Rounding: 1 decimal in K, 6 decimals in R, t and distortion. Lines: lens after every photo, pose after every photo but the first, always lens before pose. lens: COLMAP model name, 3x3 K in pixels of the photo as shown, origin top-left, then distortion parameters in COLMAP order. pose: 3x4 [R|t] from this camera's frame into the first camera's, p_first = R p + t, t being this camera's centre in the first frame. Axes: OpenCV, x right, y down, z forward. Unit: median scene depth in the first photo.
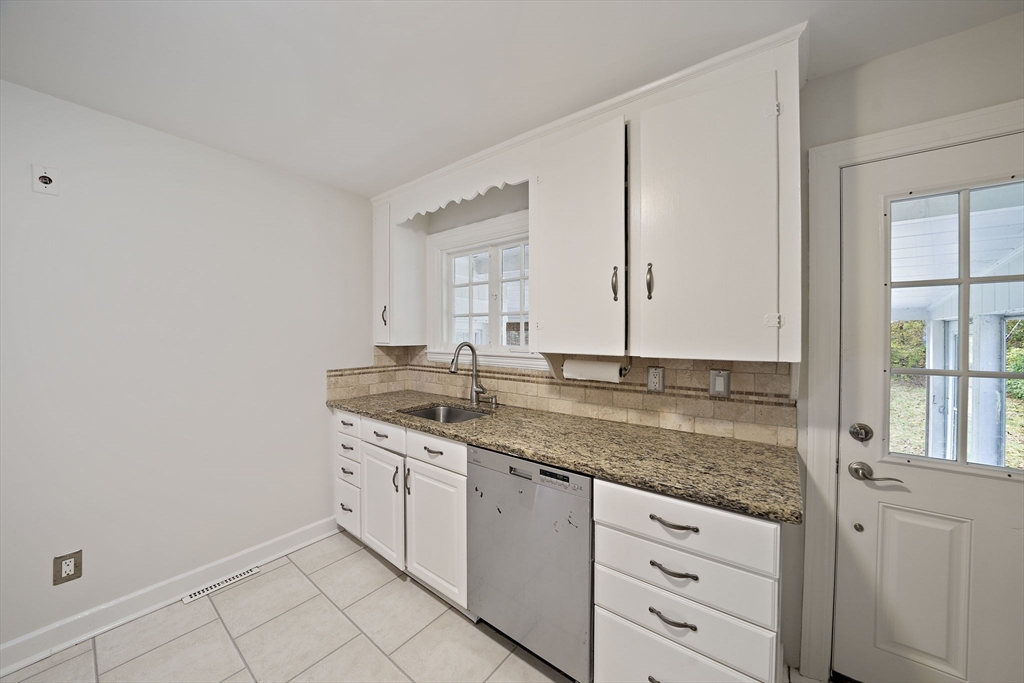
lens RADIAL K [[359.3, 0, 507.1], [0, 359.3, 338.6], [0, 0, 1]] dist [-0.022011, 0.002254]
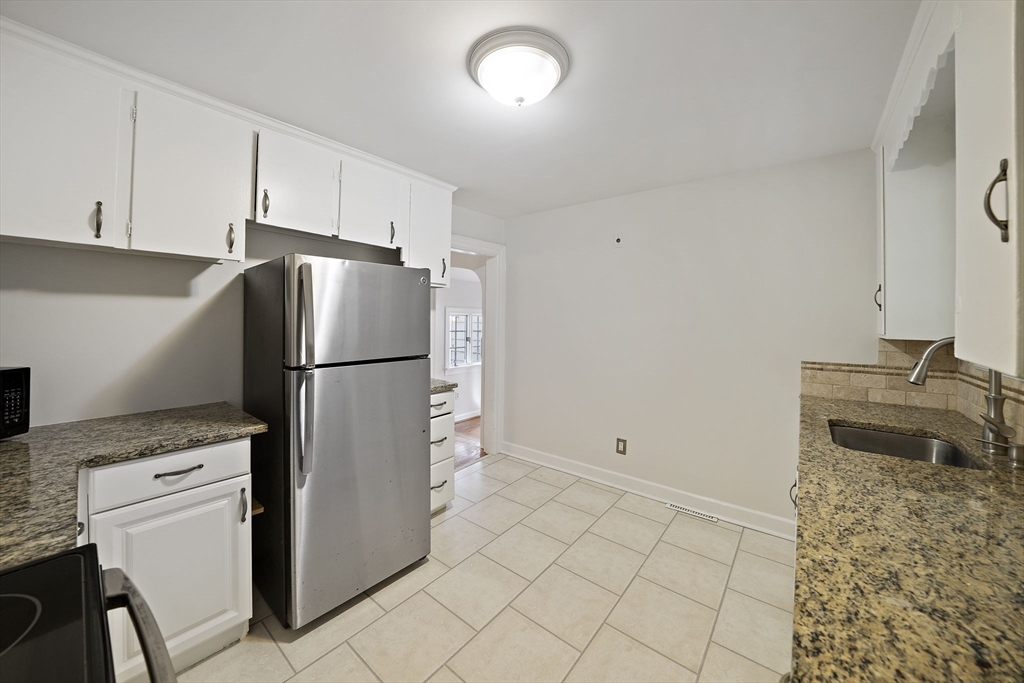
lens RADIAL K [[359.3, 0, 511.3], [0, 359.3, 318.9], [0, 0, 1]] dist [-0.022011, 0.002254]
pose [[-0.000274, -0.002503, -0.999997, 0.518718], [-0.021742, 0.999761, -0.002496, -0.002281], [0.999764, 0.021741, -0.000328, 0.320129]]
